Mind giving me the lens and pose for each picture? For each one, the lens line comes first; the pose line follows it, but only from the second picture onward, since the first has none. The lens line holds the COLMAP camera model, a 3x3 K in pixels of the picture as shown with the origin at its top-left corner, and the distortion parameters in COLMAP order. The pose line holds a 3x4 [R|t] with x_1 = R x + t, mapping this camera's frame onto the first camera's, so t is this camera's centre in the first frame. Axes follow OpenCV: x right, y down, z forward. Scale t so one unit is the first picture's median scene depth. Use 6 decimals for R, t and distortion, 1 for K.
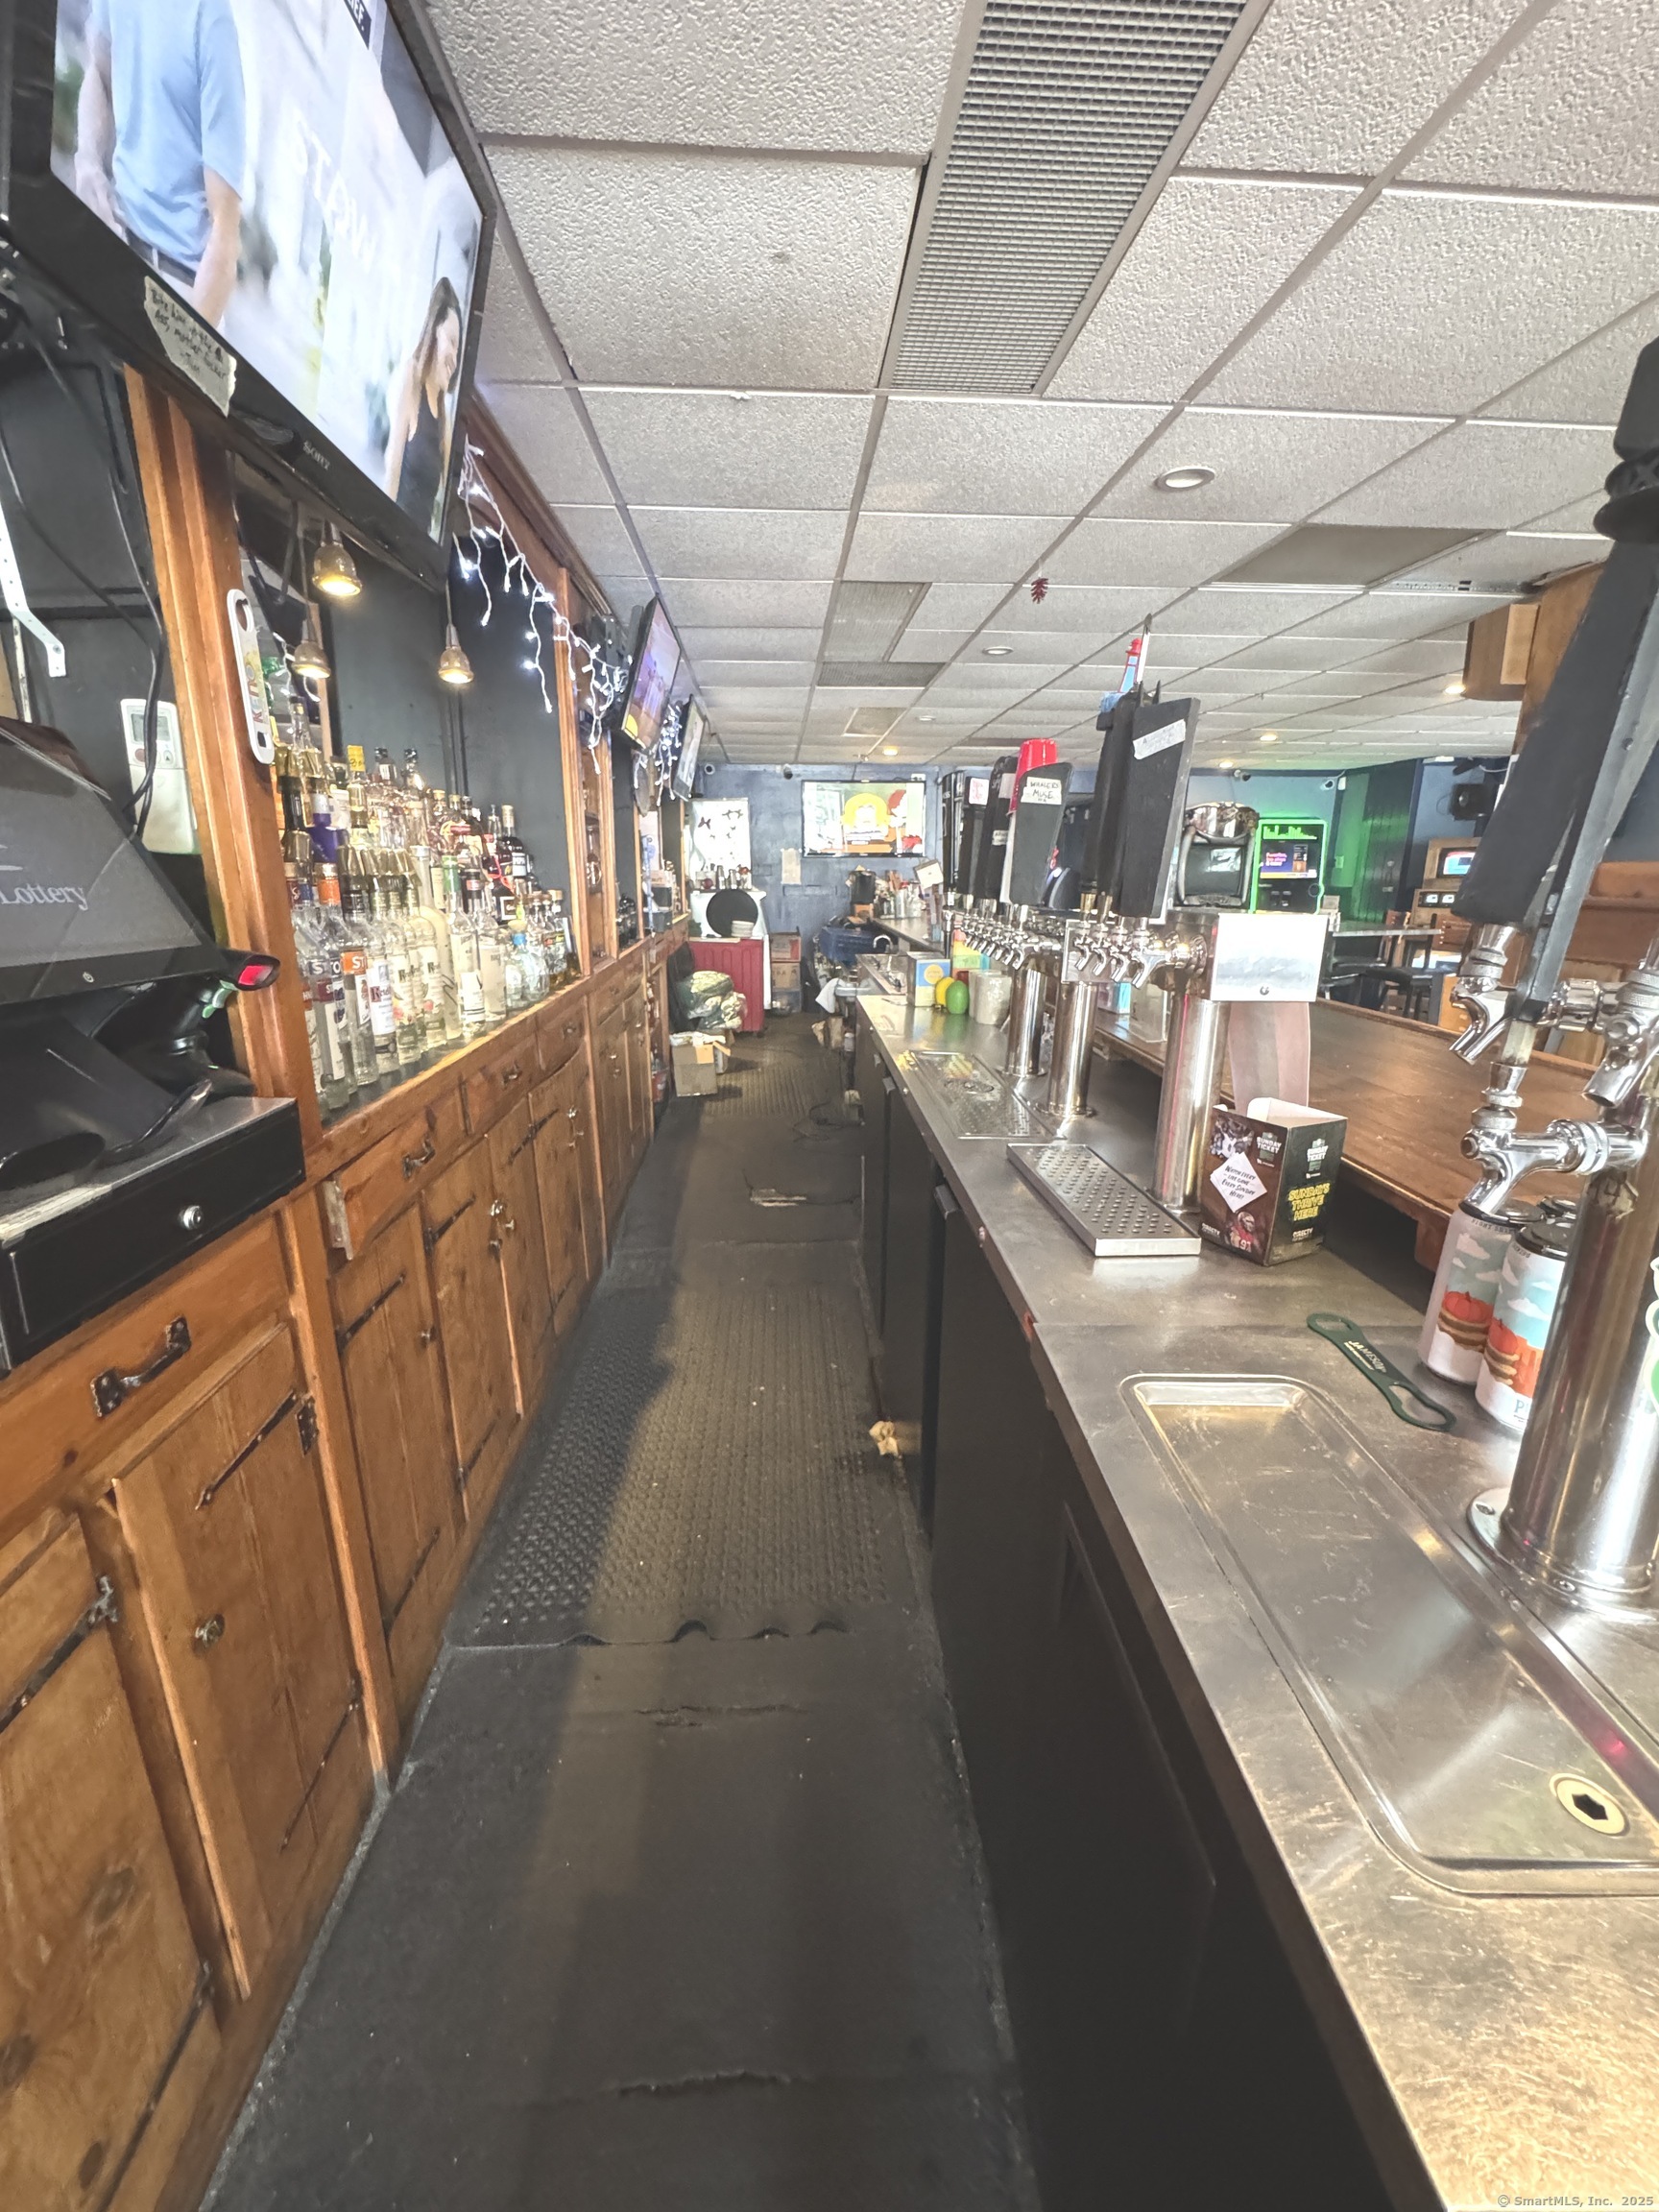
lens RADIAL K [[892.5, 0, 829.1], [0, 892.5, 1103.5], [0, 0, 1]] dist [-0.005655, 0.001445]
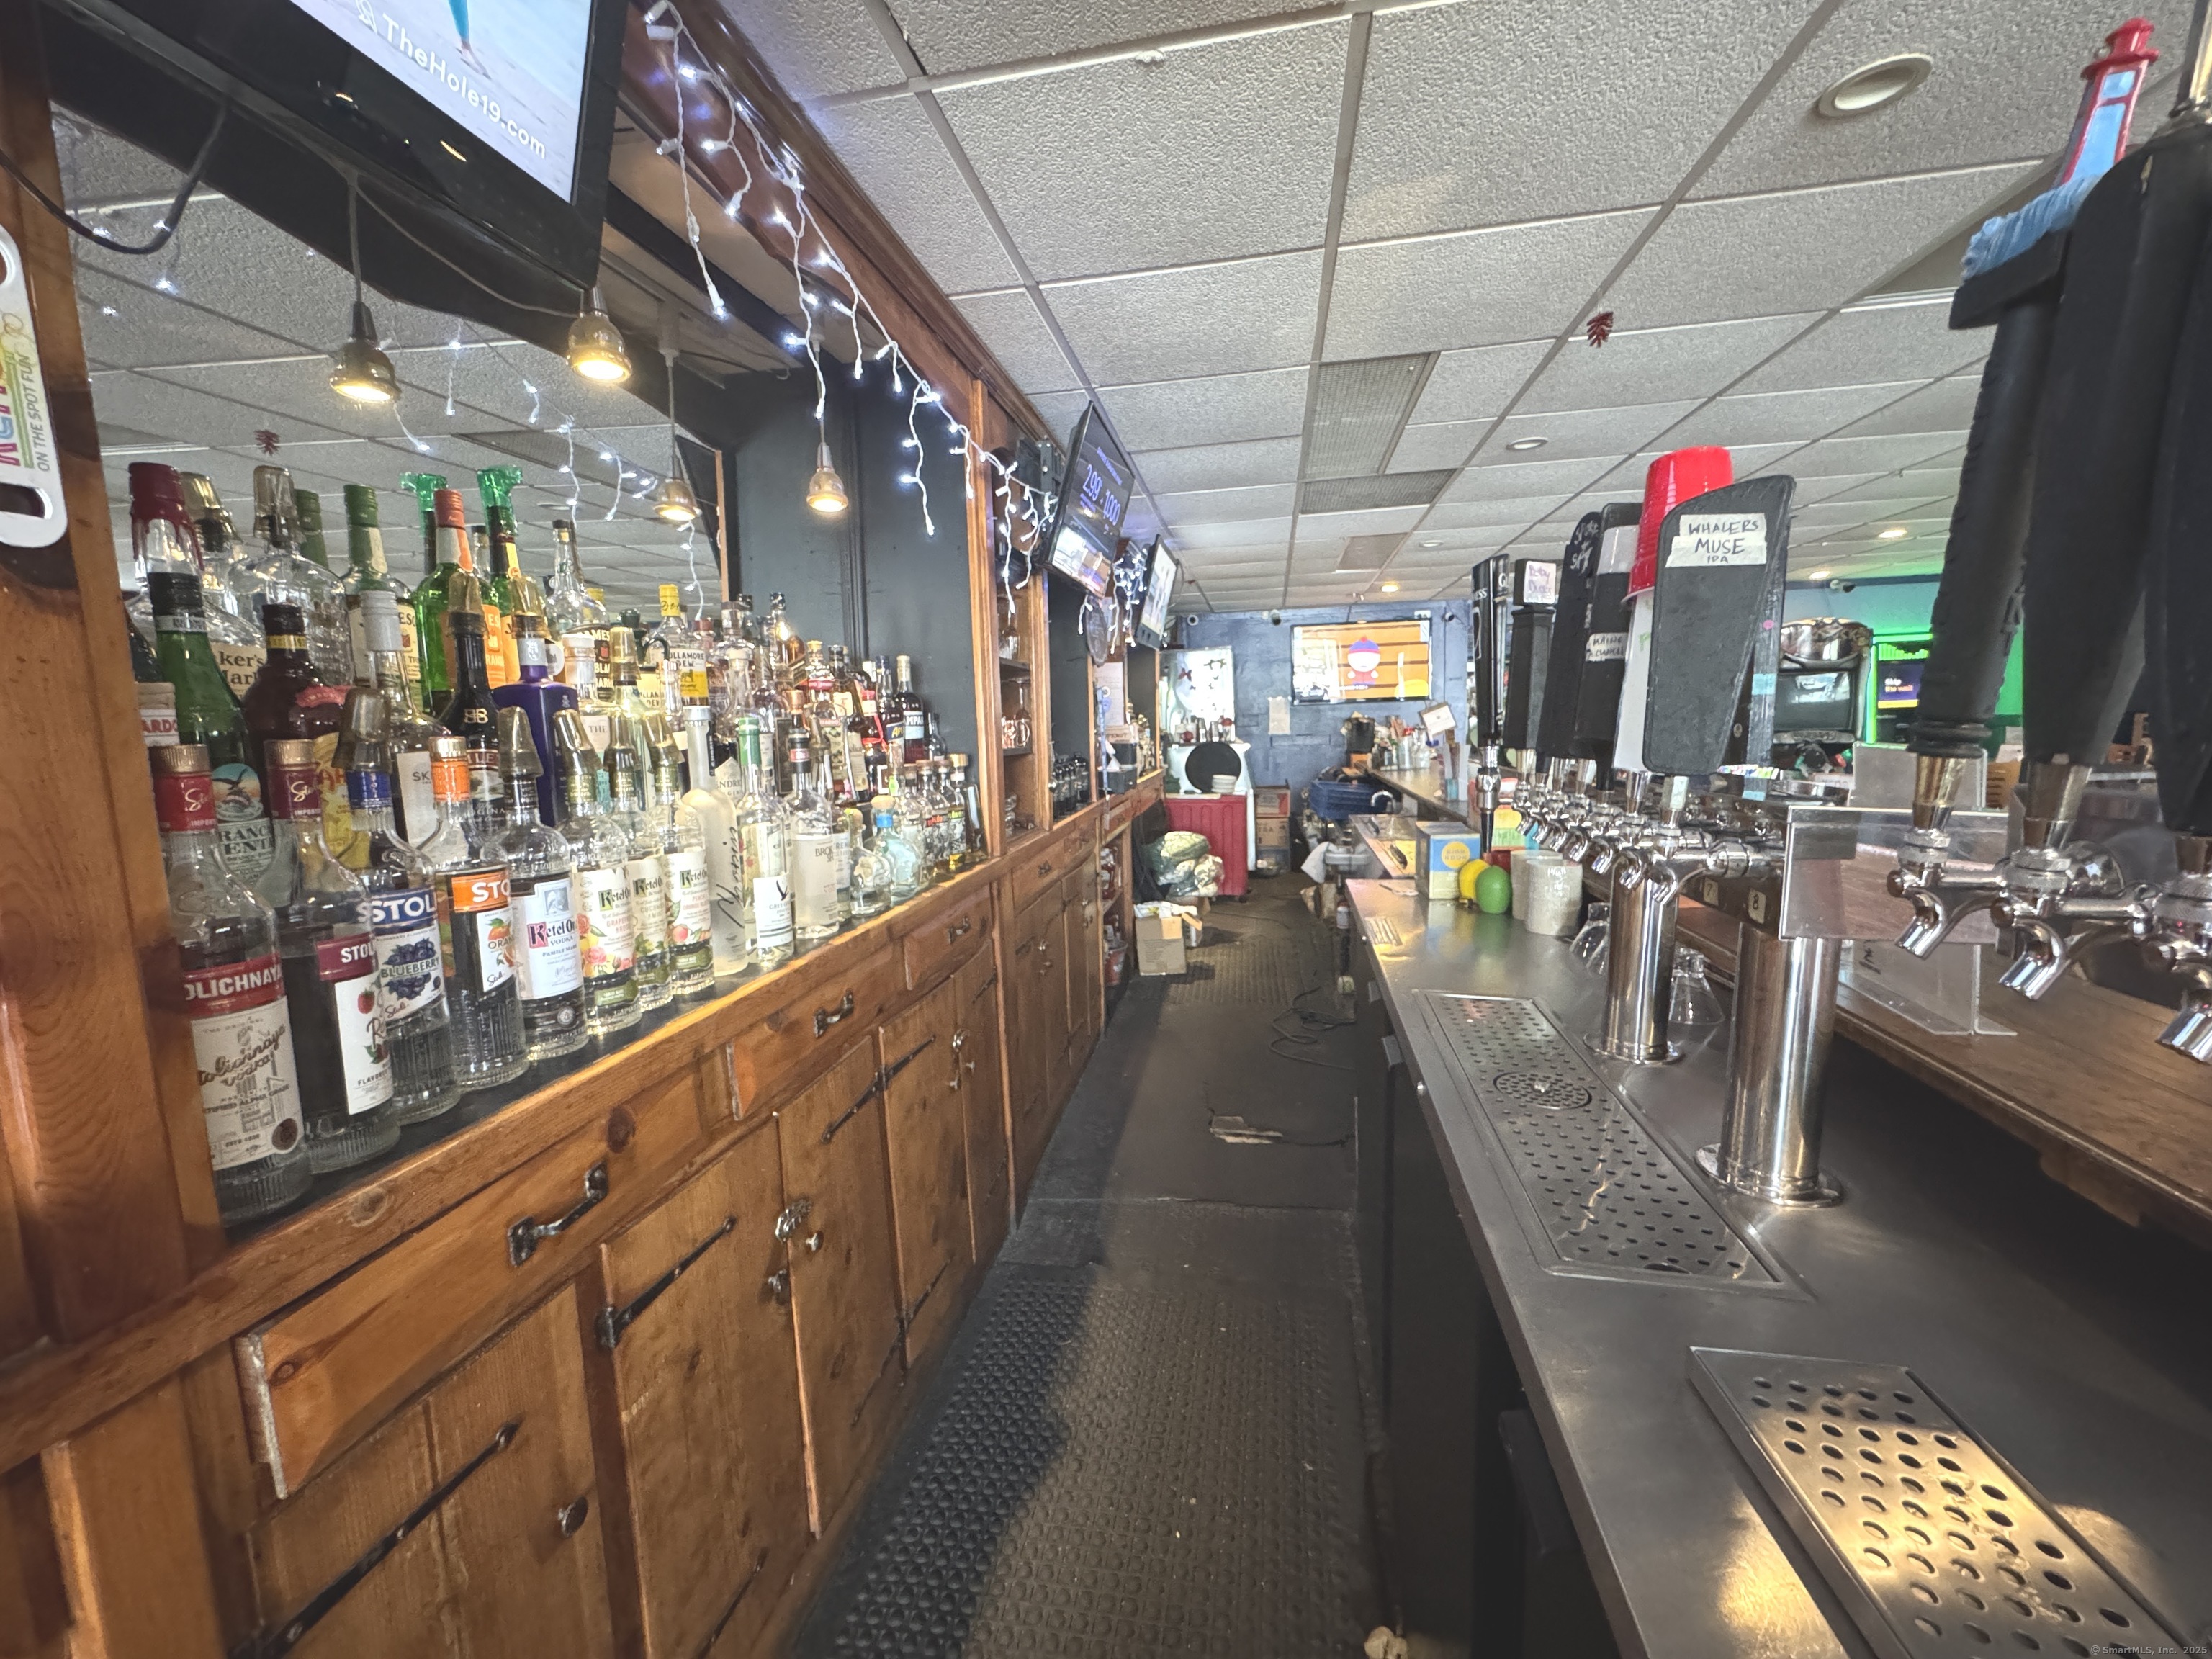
lens RADIAL K [[892.5, 0, 1102.5], [0, 892.5, 829.6], [0, 0, 1]] dist [-0.005655, 0.001445]
pose [[0.969334, -0.005398, -0.245688, 0.019957], [-0.027895, 0.990880, -0.131830, -0.067701], [0.244159, 0.134641, 0.960343, 0.260301]]
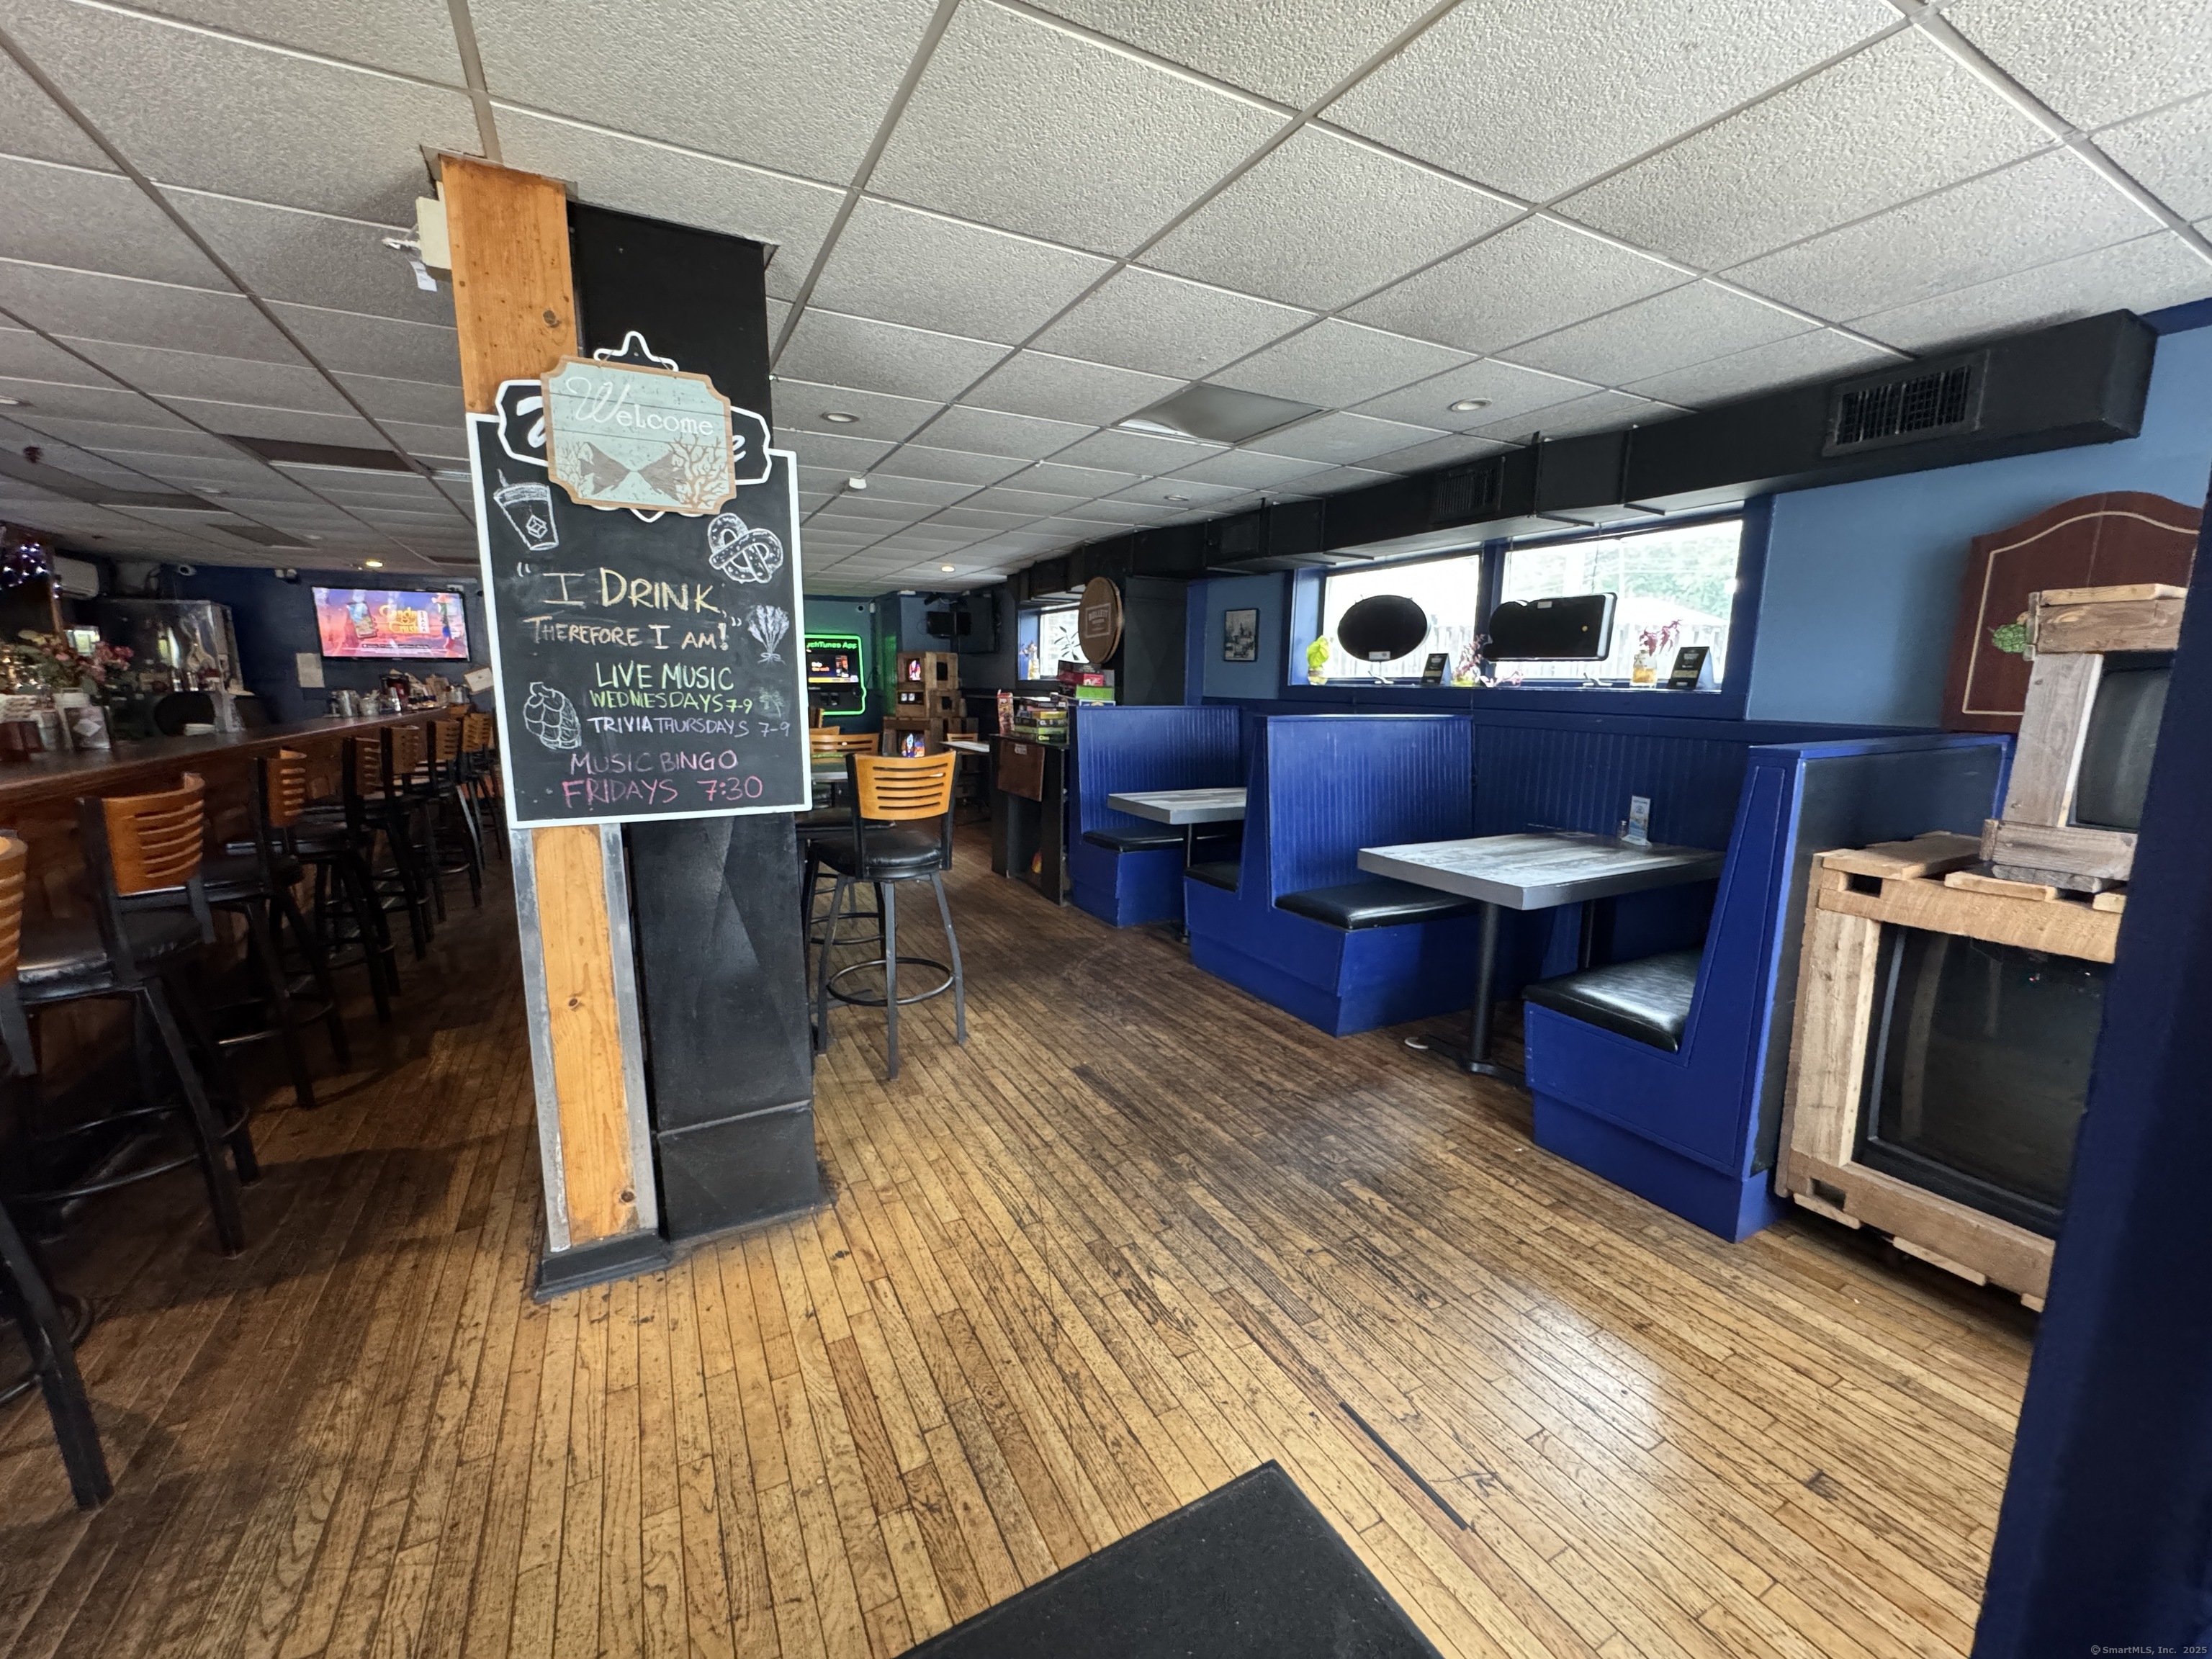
lens RADIAL K [[892.5, 0, 1106.4], [0, 892.5, 829.5], [0, 0, 1]] dist [-0.005655, 0.001445]
pose [[0.906134, -0.066152, 0.417787, 1.060110], [0.103312, 0.992394, -0.066937, 0.212300], [-0.410181, 0.103817, 0.906076, -0.749899]]
